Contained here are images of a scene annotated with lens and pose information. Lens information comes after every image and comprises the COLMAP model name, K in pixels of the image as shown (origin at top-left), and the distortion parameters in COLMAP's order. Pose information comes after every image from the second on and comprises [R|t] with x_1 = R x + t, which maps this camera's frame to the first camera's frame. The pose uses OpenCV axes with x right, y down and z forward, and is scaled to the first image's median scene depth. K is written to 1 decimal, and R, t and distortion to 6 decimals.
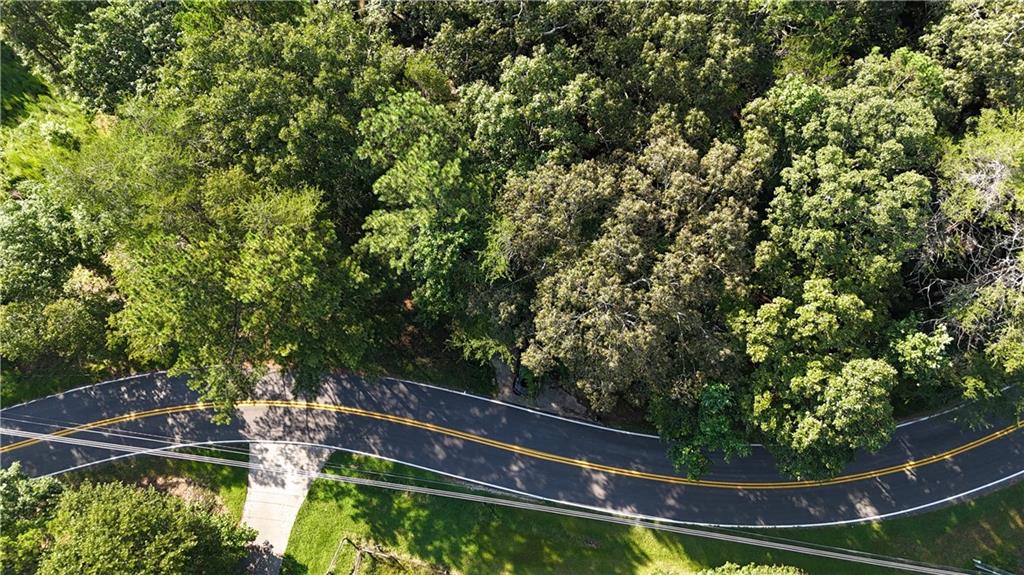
lens RADIAL K [[759.0, 0, 512.0], [0, 759.0, 287.5], [0, 0, 1]] dist [0.028918, -0.000803]
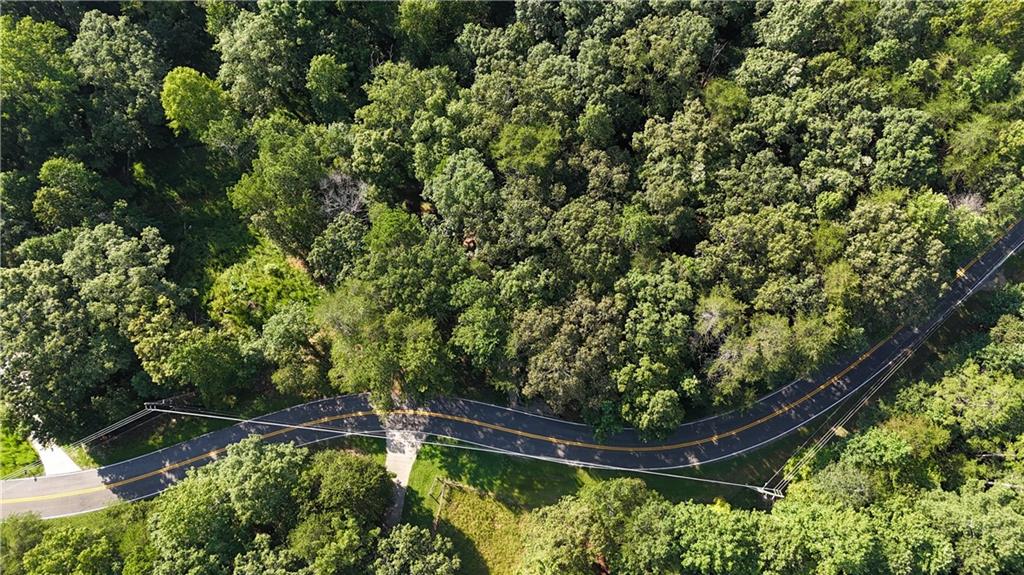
lens RADIAL K [[746.1, 0, 512.0], [0, 746.1, 287.5], [0, 0, 1]] dist [0.080455, -0.075055]
pose [[0.999848, -0.014121, 0.010214, -0.037639], [0.014173, 0.999887, -0.005056, -0.209823], [-0.010142, 0.005200, 0.999935, -1.274744]]
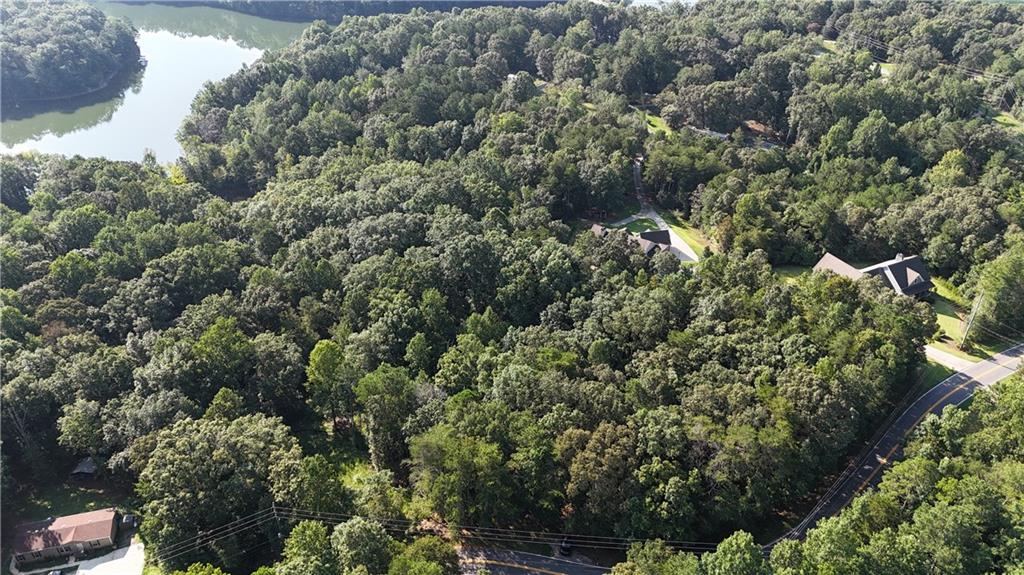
lens RADIAL K [[746.1, 0, 512.0], [0, 746.1, 287.5], [0, 0, 1]] dist [0.080455, -0.075055]
pose [[0.998899, -0.003609, 0.046768, -0.335655], [0.036580, 0.684037, -0.728529, 1.688223], [-0.029362, 0.729438, 0.683416, -1.591692]]
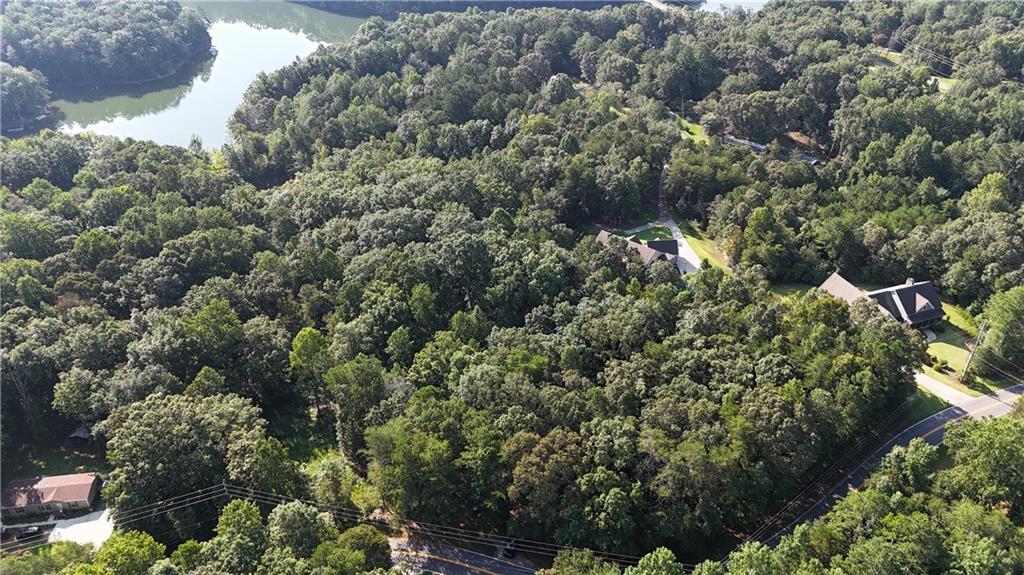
lens RADIAL K [[746.1, 0, 512.0], [0, 746.1, 287.5], [0, 0, 1]] dist [0.080455, -0.075055]
pose [[0.997368, 0.058797, -0.042426, 0.106767], [-0.071183, 0.682797, -0.727132, 1.691209], [-0.013785, 0.728238, 0.685186, -1.616098]]
